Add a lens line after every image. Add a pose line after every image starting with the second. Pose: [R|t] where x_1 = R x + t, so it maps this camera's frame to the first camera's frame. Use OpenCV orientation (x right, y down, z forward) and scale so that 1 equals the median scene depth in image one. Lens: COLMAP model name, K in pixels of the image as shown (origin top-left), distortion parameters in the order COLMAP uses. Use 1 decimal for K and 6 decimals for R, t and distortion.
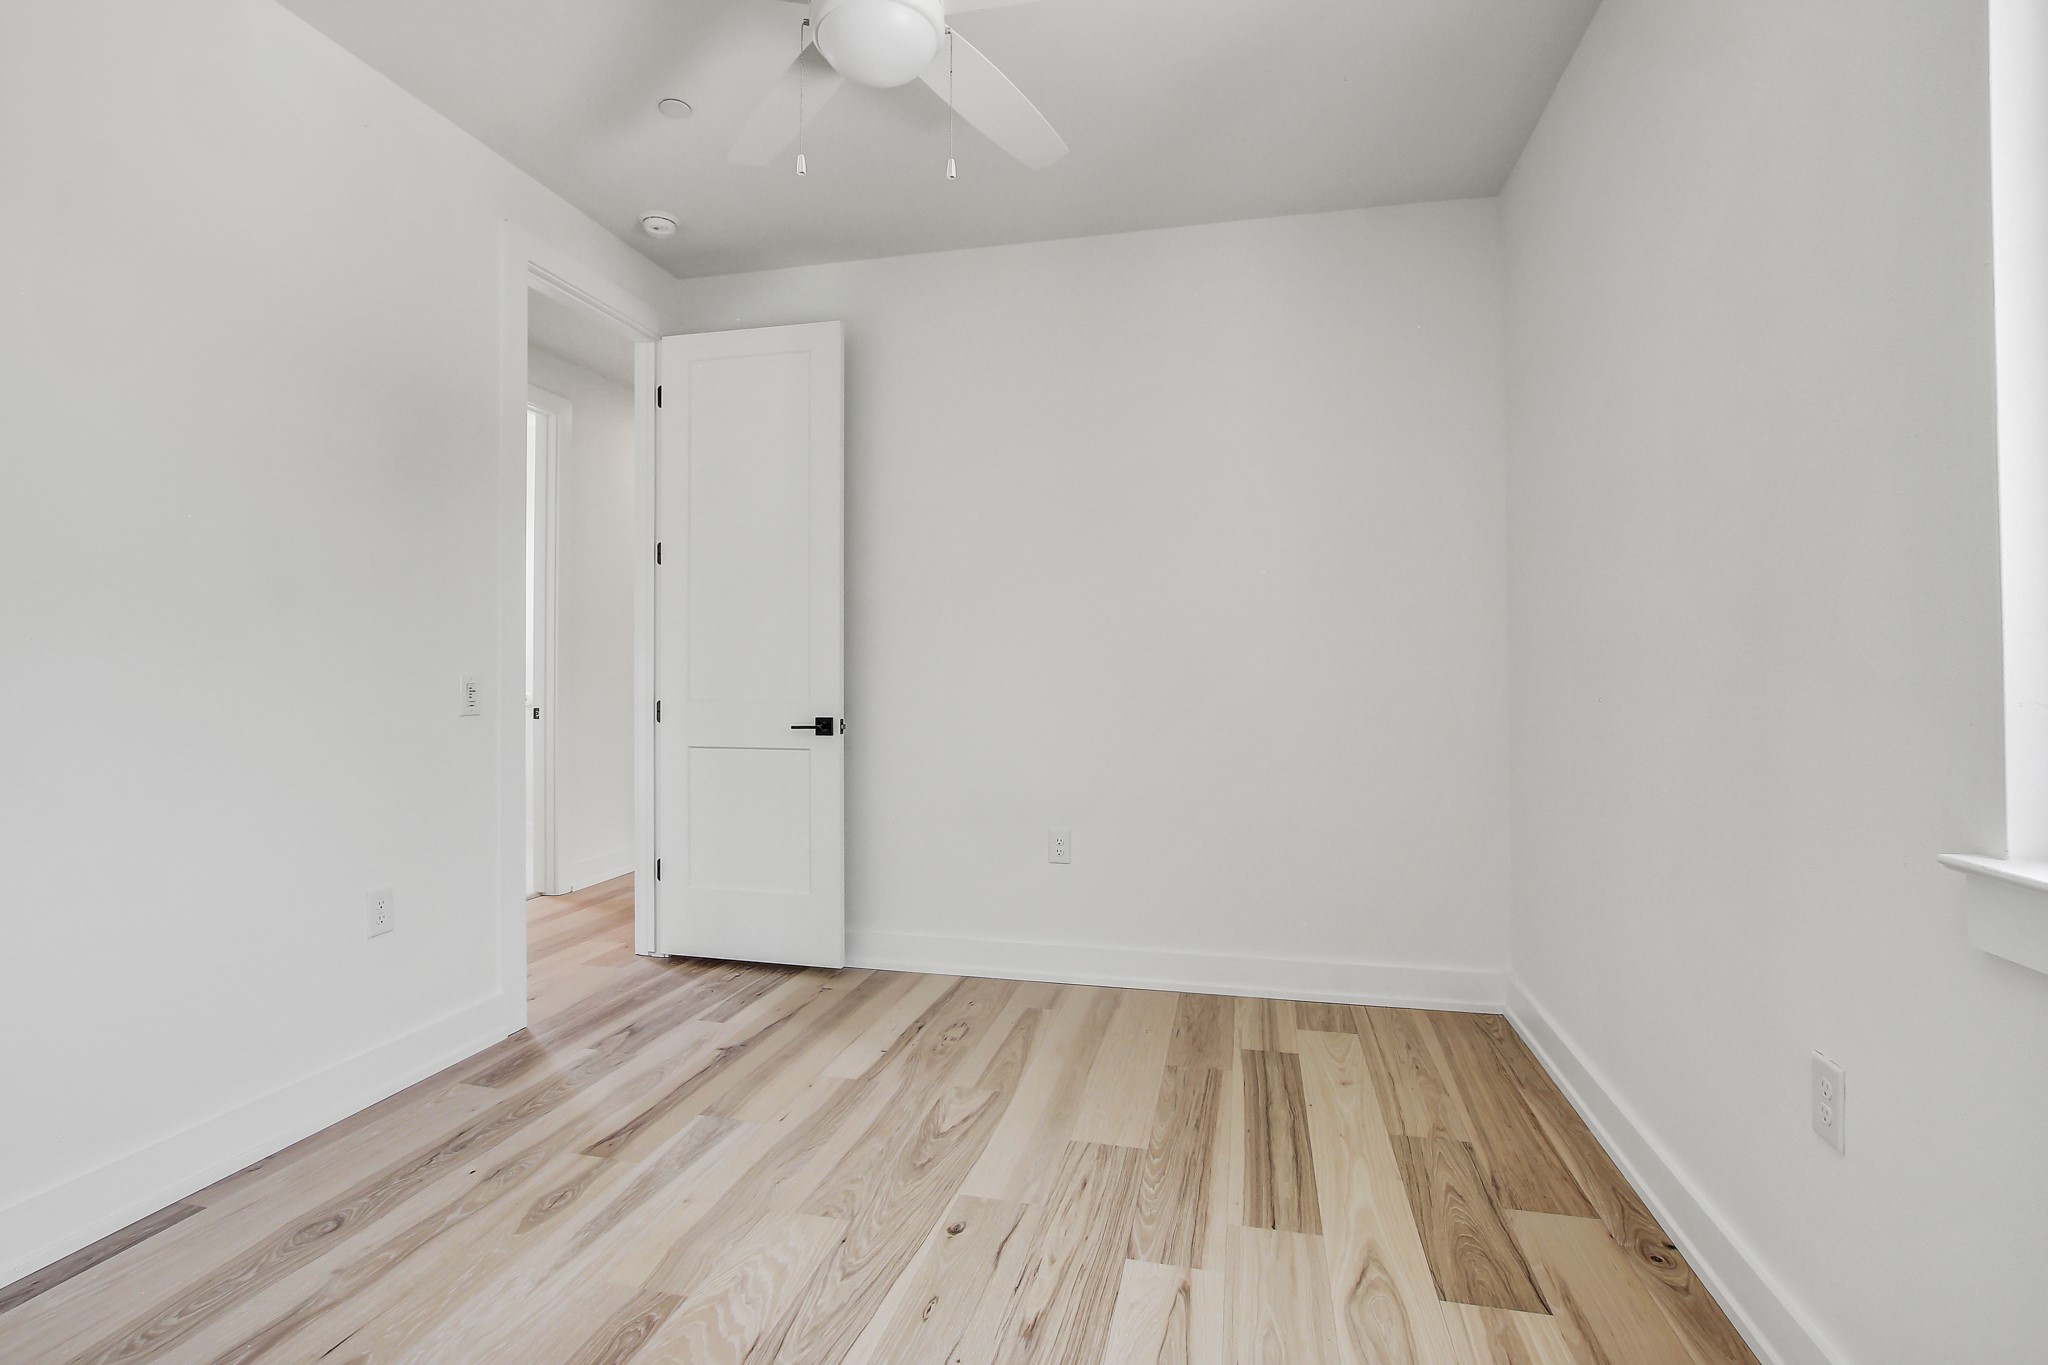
lens RADIAL K [[959.1, 0, 1023.2], [0, 959.1, 677.3], [0, 0, 1]] dist [-0.000668, 0.001009]
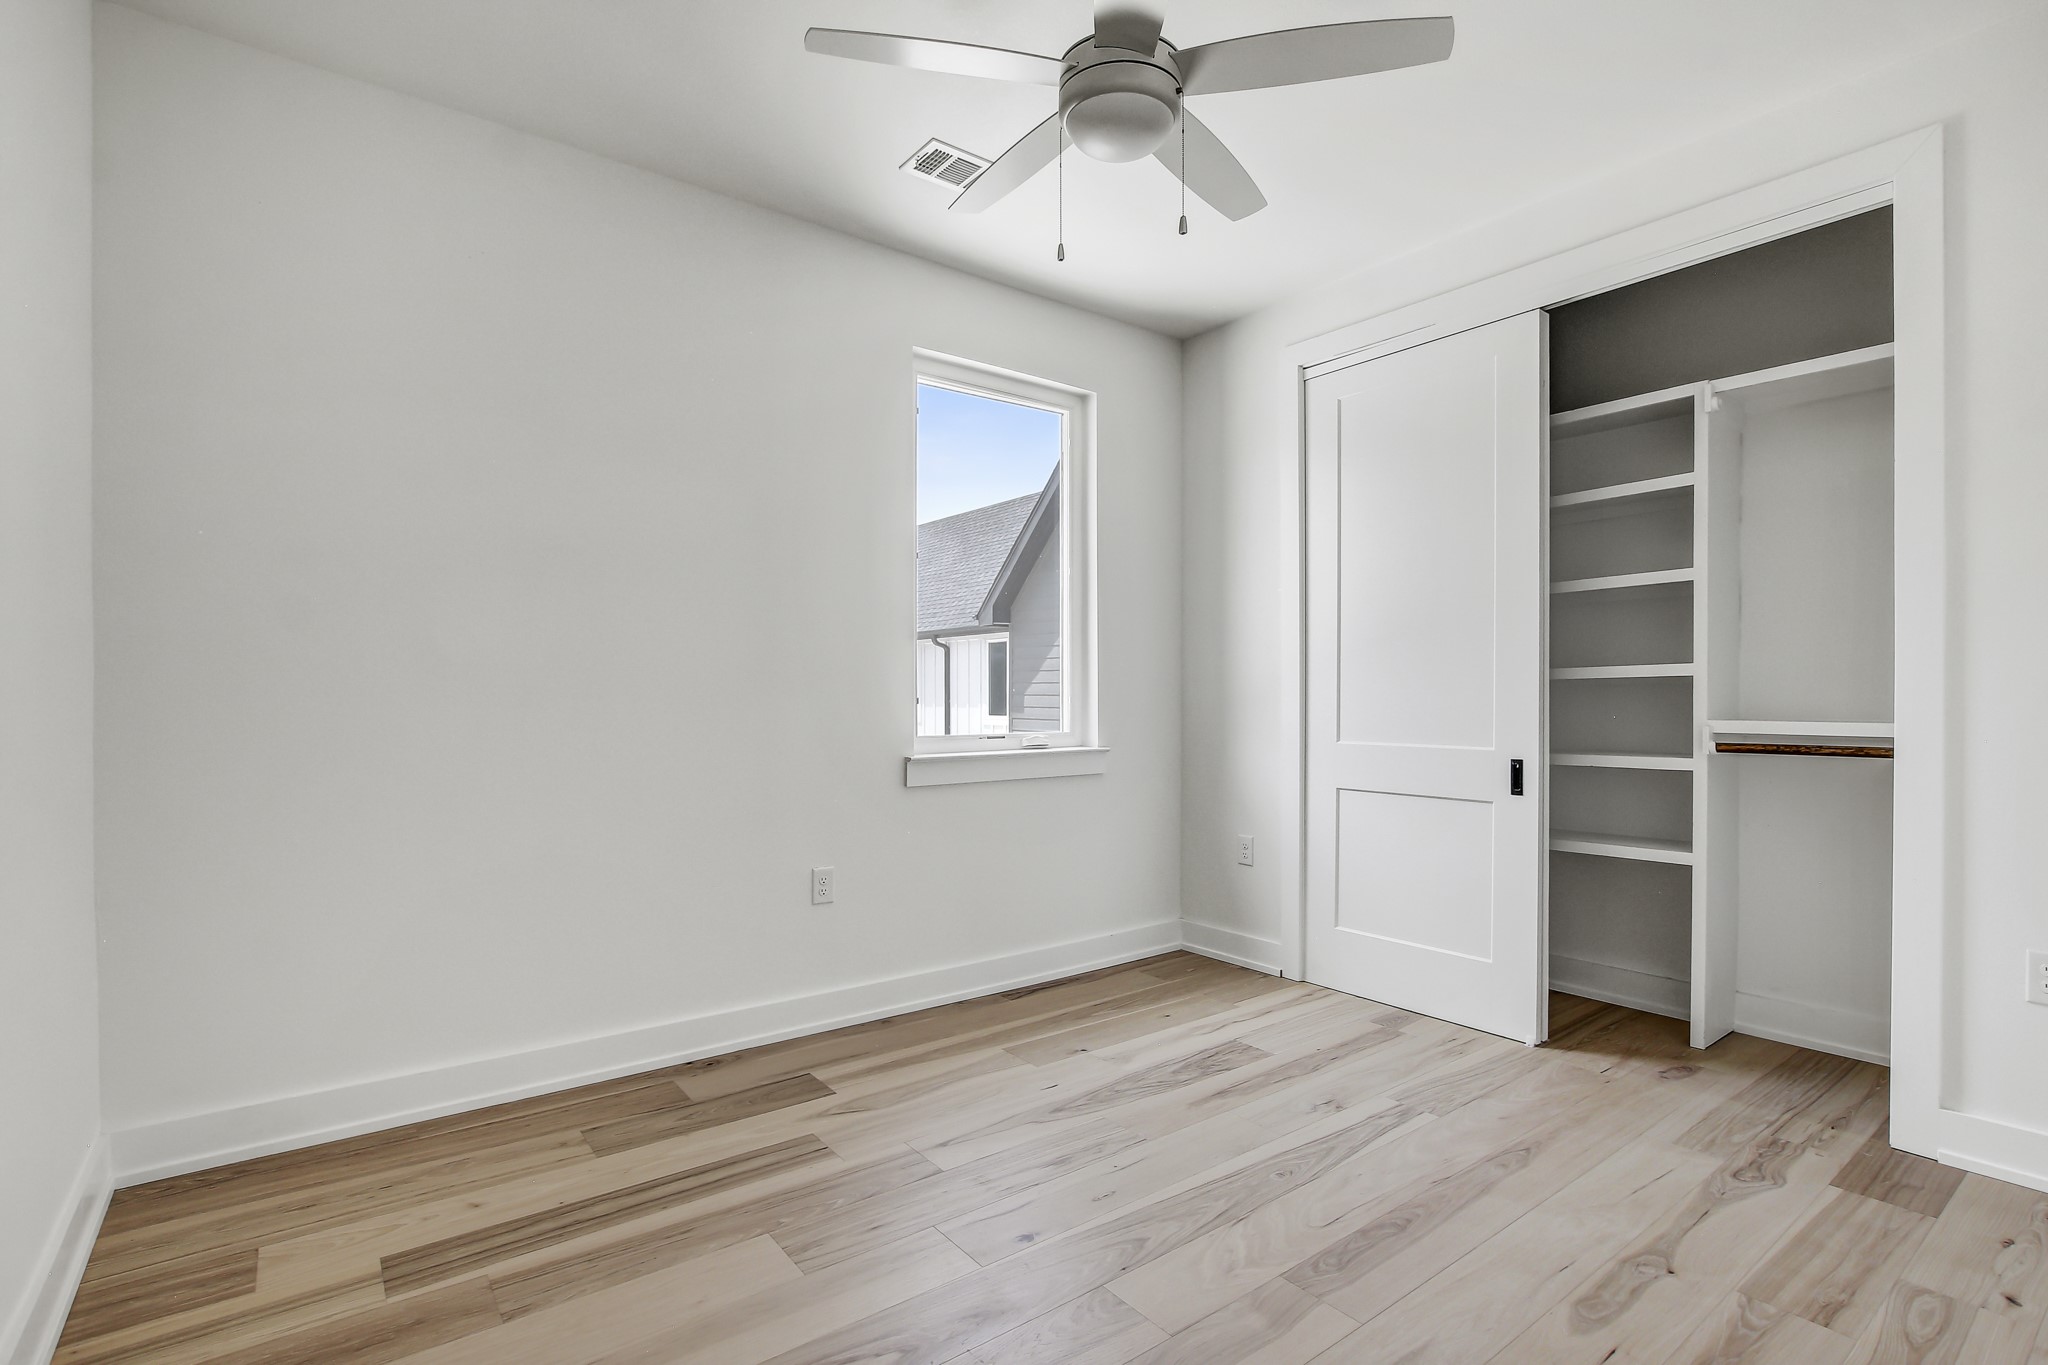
lens RADIAL K [[959.1, 0, 1026.6], [0, 959.1, 689.9], [0, 0, 1]] dist [-0.000668, 0.001009]
pose [[-0.764778, 0.003772, 0.644282, -0.620476], [0.003968, 0.999991, -0.001145, -0.011423], [-0.644281, 0.001680, -0.764787, 1.501566]]
